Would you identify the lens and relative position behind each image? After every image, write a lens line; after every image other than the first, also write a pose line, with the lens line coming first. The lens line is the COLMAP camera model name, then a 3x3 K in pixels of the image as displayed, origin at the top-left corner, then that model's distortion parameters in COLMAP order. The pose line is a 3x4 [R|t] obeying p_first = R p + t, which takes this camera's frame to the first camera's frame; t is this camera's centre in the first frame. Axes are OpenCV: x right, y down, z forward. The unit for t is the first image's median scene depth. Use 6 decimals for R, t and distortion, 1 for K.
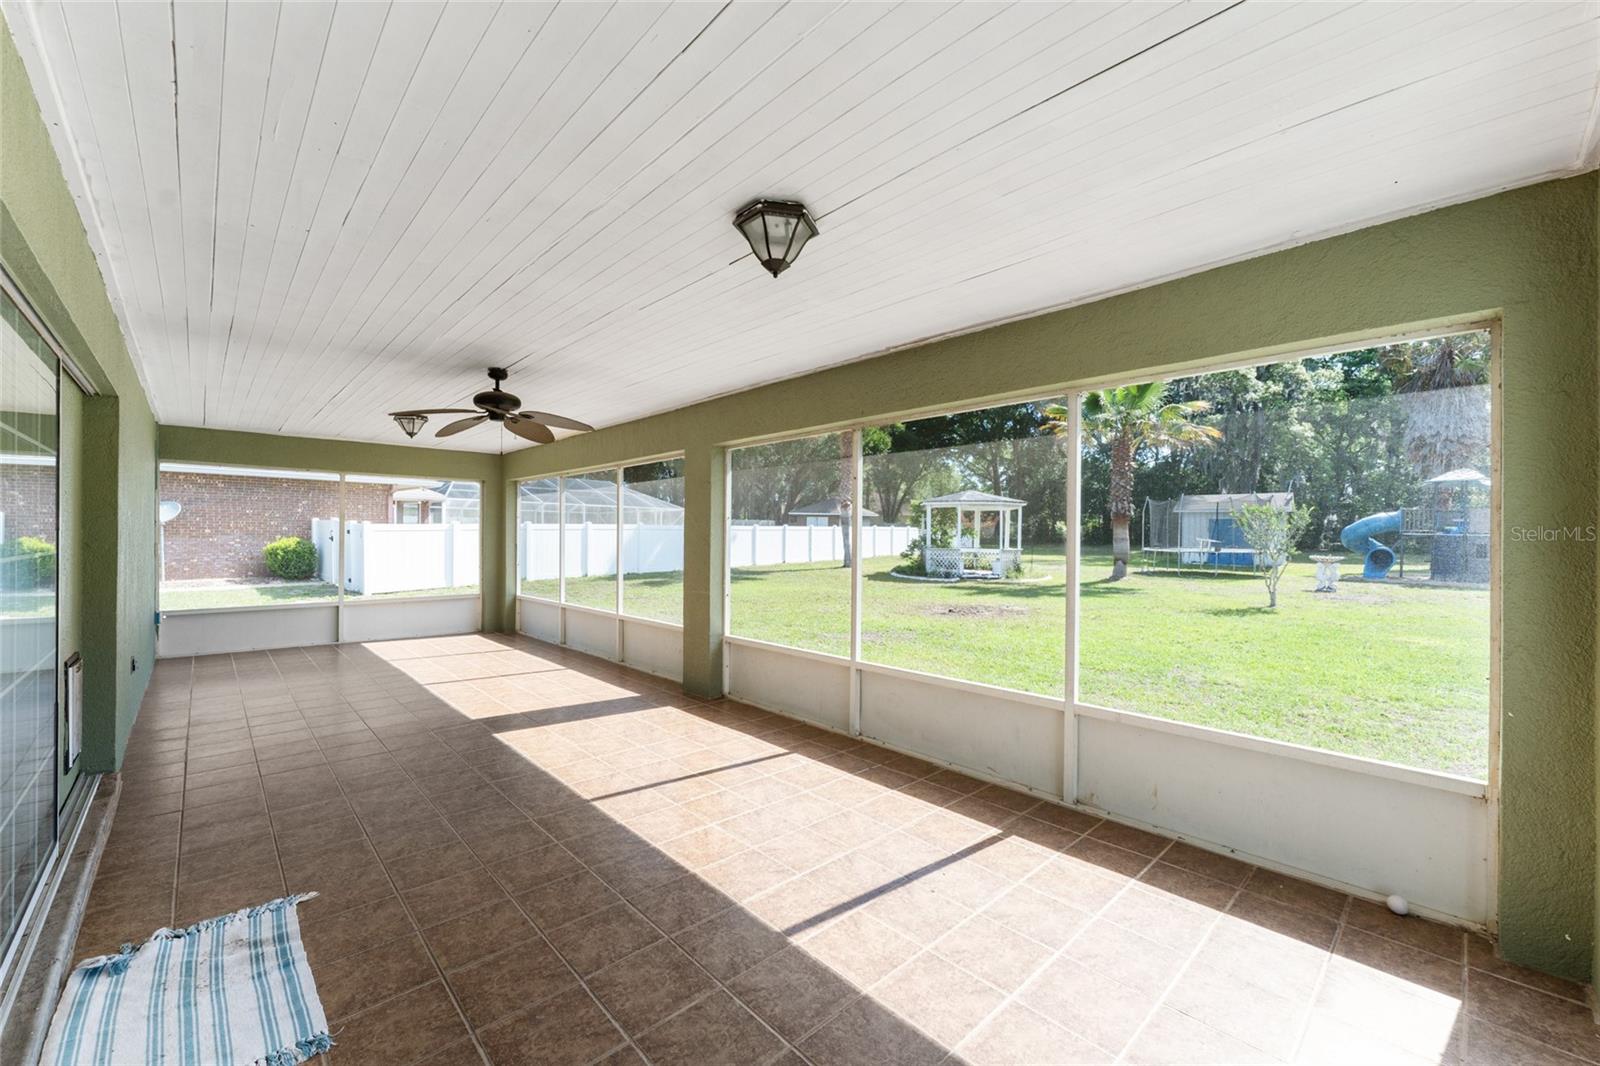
lens RADIAL K [[641.2, 0, 789.5], [0, 641.2, 531.4], [0, 0, 1]] dist [-0.001532, -0.000583]
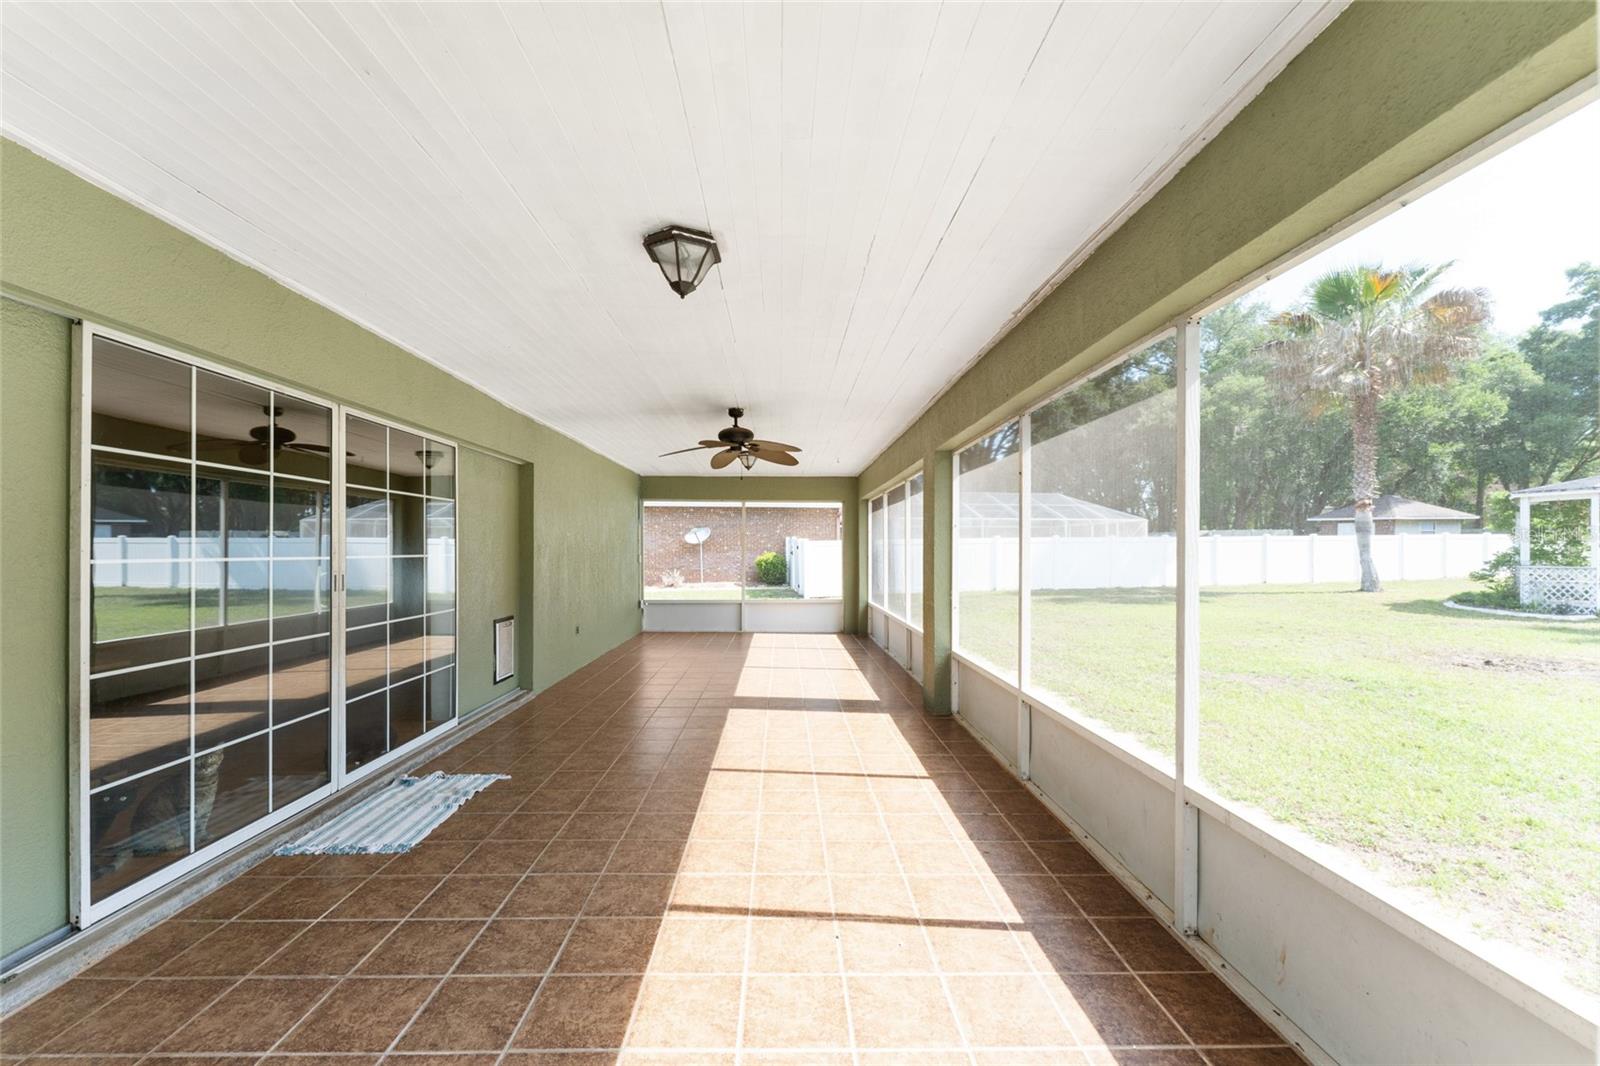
lens RADIAL K [[641.2, 0, 790.4], [0, 641.2, 544.3], [0, 0, 1]] dist [-0.001532, -0.000583]
pose [[0.743886, -0.012061, -0.668198, 0.433344], [0.008991, 0.999927, -0.008040, 0.013950], [0.668246, -0.000027, 0.743940, 0.166409]]
